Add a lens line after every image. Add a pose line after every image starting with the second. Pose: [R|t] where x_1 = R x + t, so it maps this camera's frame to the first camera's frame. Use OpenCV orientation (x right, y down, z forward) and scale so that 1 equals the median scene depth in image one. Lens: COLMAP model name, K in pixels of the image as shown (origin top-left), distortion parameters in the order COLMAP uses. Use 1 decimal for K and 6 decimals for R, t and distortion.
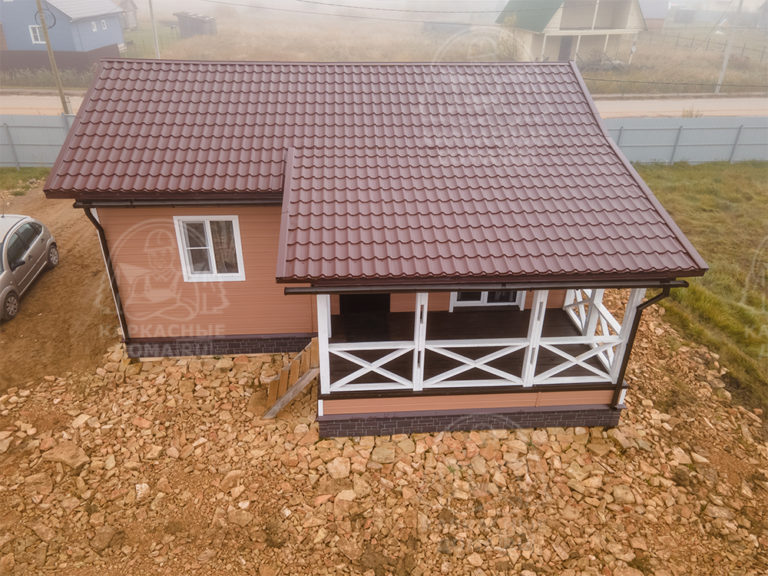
lens RADIAL K [[565.6, 0, 384.0], [0, 565.6, 288.0], [0, 0, 1]] dist [0.046932, 0.002950]
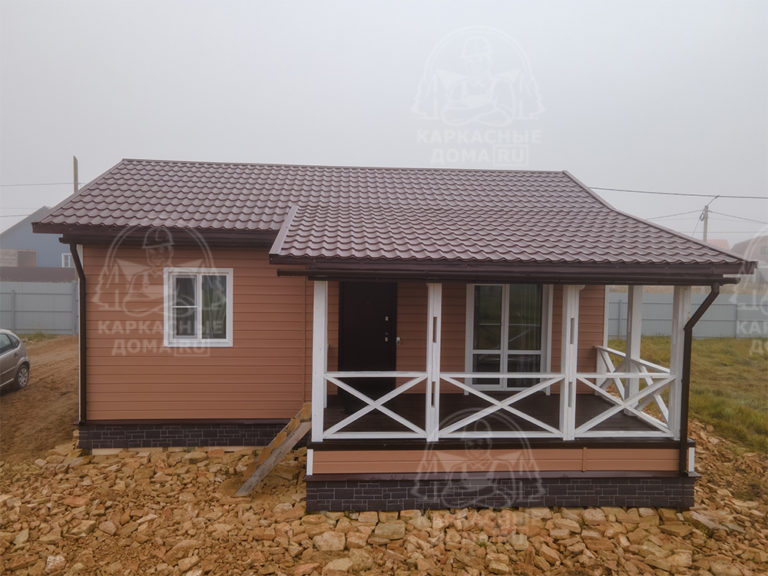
lens RADIAL K [[566.2, 0, 384.0], [0, 566.2, 288.0], [0, 0, 1]] dist [0.055786, -0.001032]
pose [[0.999998, 0.001953, 0.000823, -0.009862], [-0.001409, 0.902716, -0.430234, 0.325796], [-0.001583, 0.430232, 0.902717, 0.177510]]
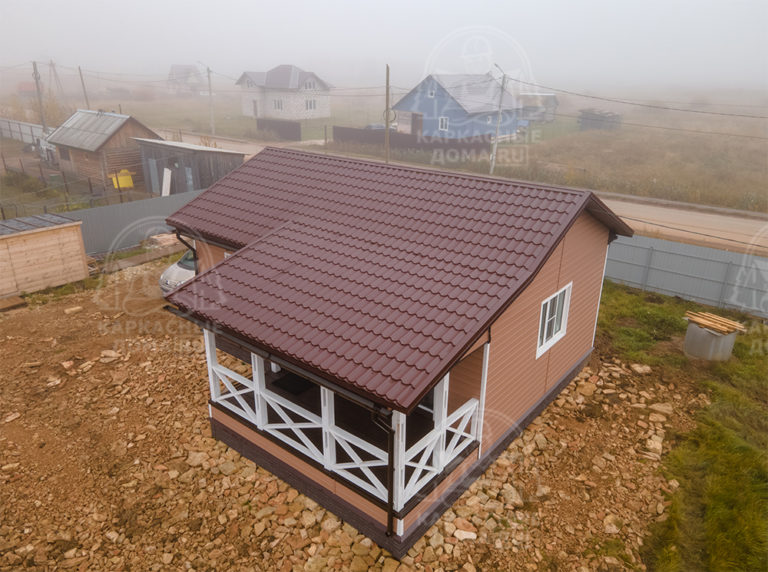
lens RADIAL K [[563.7, 0, 384.0], [0, 563.7, 286.0], [0, 0, 1]] dist [0.024080, 0.002169]
pose [[0.725987, 0.246034, -0.642191, 0.924633], [-0.329077, 0.944247, -0.010260, -0.175025], [0.603863, 0.218779, 0.766476, 0.175863]]
